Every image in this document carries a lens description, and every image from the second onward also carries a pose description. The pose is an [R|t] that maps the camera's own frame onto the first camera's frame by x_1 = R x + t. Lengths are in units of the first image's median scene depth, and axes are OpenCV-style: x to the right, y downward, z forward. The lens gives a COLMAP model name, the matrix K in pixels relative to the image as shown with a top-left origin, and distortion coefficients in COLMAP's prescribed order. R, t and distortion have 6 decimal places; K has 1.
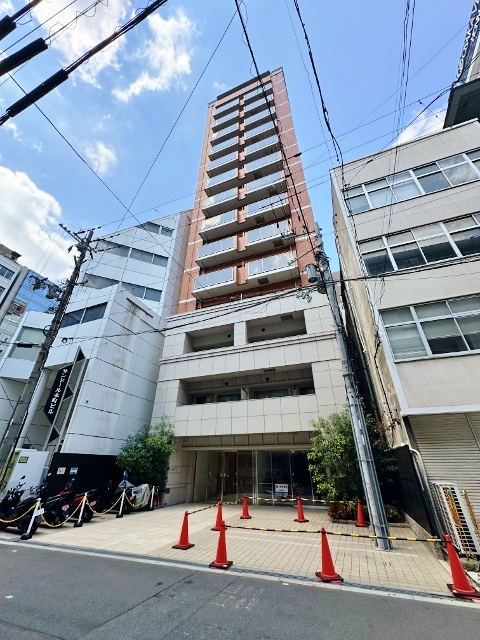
lens RADIAL K [[256.0, 0, 242.1], [0, 256.0, 318.3], [0, 0, 1]] dist [-0.000538, 0.000003]
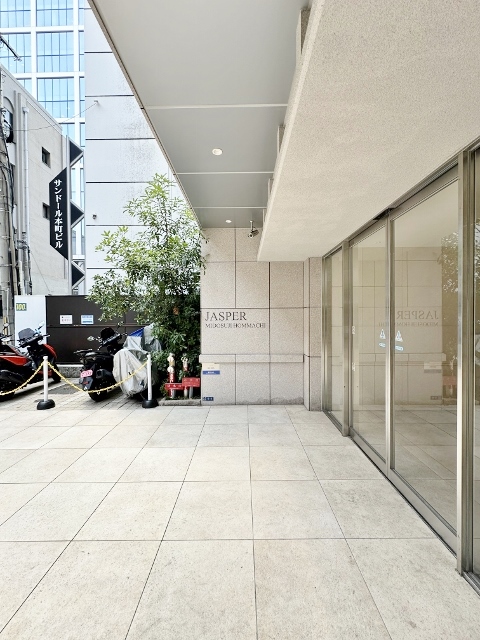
lens RADIAL K [[256.0, 0, 240.5], [0, 256.0, 319.0], [0, 0, 1]] dist [-0.000538, 0.000003]
pose [[0.357292, 0.005011, -0.933979, 0.060927], [0.471737, 0.862095, 0.185087, 0.621297], [0.806106, -0.506723, 0.305656, 1.053887]]
